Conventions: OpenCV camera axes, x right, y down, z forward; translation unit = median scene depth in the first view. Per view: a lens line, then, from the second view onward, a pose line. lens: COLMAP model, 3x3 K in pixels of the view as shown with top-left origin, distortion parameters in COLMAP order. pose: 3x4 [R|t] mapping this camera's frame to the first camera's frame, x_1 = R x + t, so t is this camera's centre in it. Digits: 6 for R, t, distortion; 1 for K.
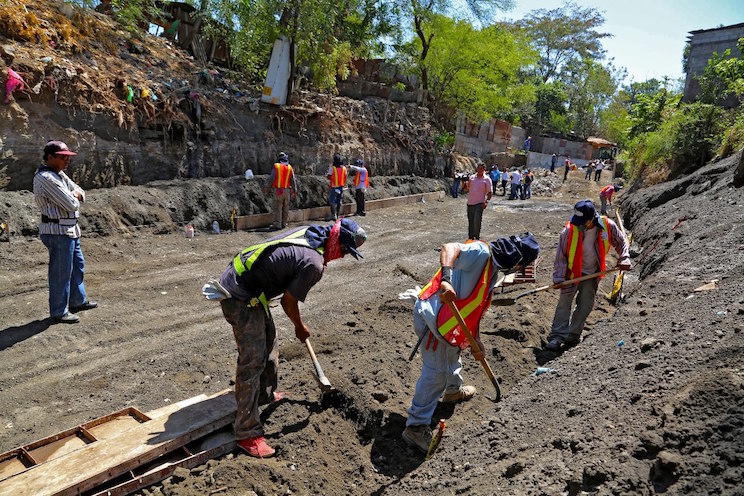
lens RADIAL K [[509.0, 0, 372.0], [0, 509.0, 248.0], [0, 0, 1]] dist [-0.125475, 0.074031]
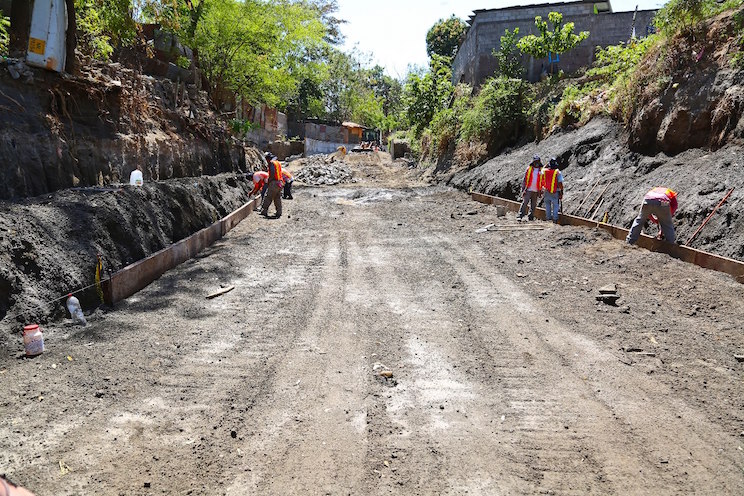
lens RADIAL K [[509.0, 0, 372.0], [0, 509.0, 248.0], [0, 0, 1]] dist [-0.125475, 0.074031]
pose [[0.859951, -0.149203, 0.488080, -0.120022], [0.142358, 0.988482, 0.051351, -0.033531], [-0.490120, 0.025323, 0.871287, 0.206536]]
